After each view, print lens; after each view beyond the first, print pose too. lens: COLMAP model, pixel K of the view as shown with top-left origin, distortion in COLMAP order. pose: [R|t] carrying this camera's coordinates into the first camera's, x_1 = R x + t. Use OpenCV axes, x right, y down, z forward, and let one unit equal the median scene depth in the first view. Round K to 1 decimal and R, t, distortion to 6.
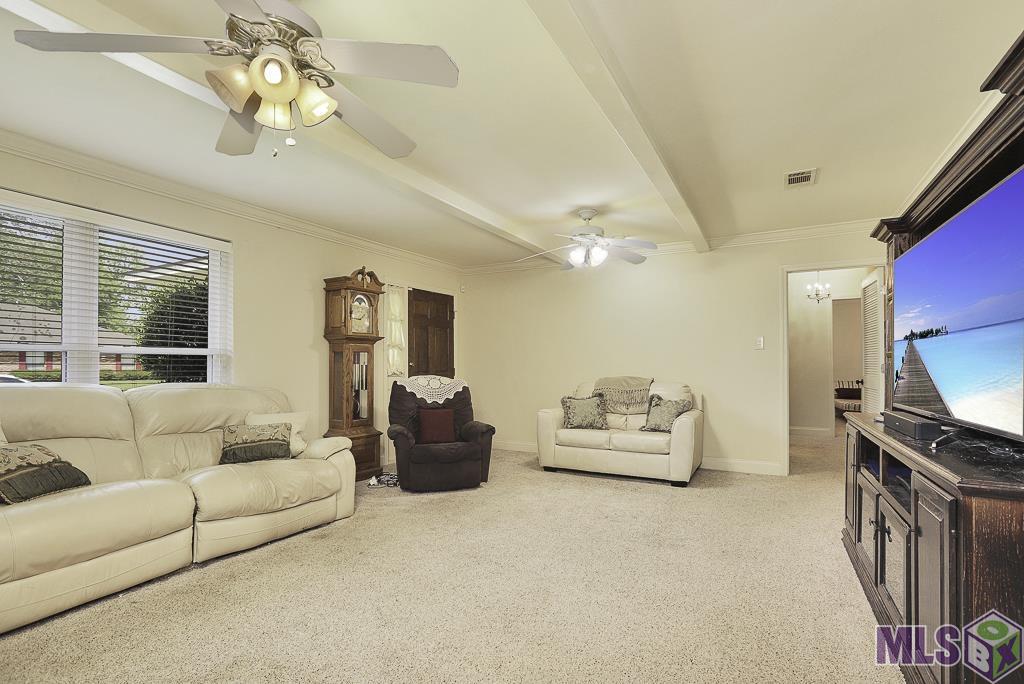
lens RADIAL K [[481.8, 0, 507.6], [0, 481.8, 359.1], [0, 0, 1]] dist [-0.002280, 0.009475]
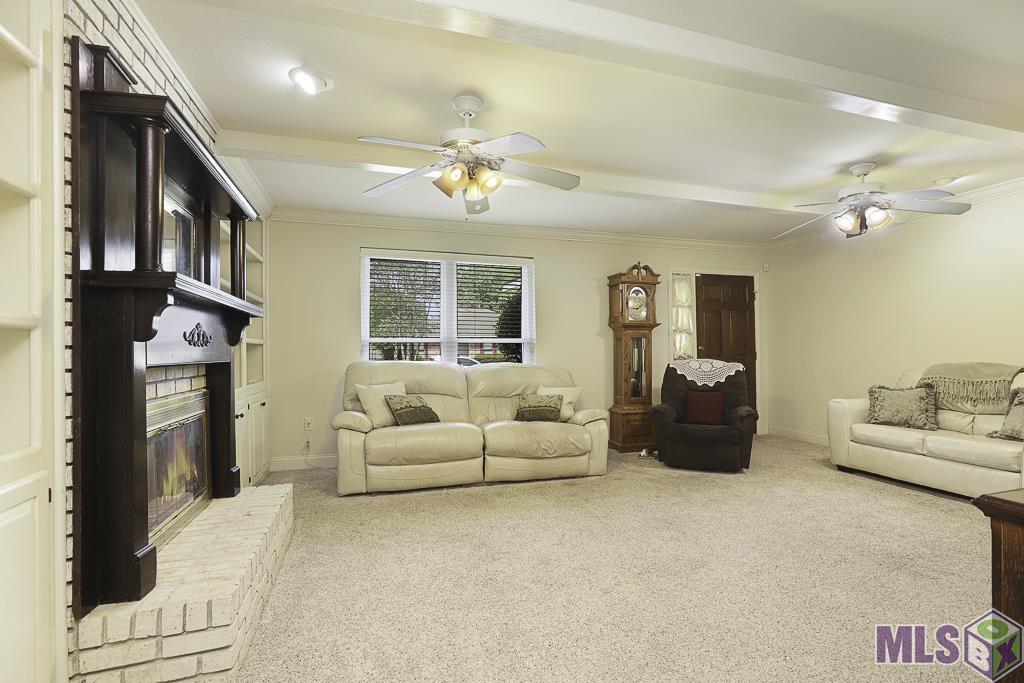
lens RADIAL K [[481.8, 0, 520.0], [0, 481.8, 341.5], [0, 0, 1]] dist [-0.002280, 0.009475]
pose [[0.745045, -0.016663, -0.666806, 0.265889], [0.014995, 0.999854, -0.008231, -0.000577], [0.666846, -0.003866, 0.745186, -0.028743]]
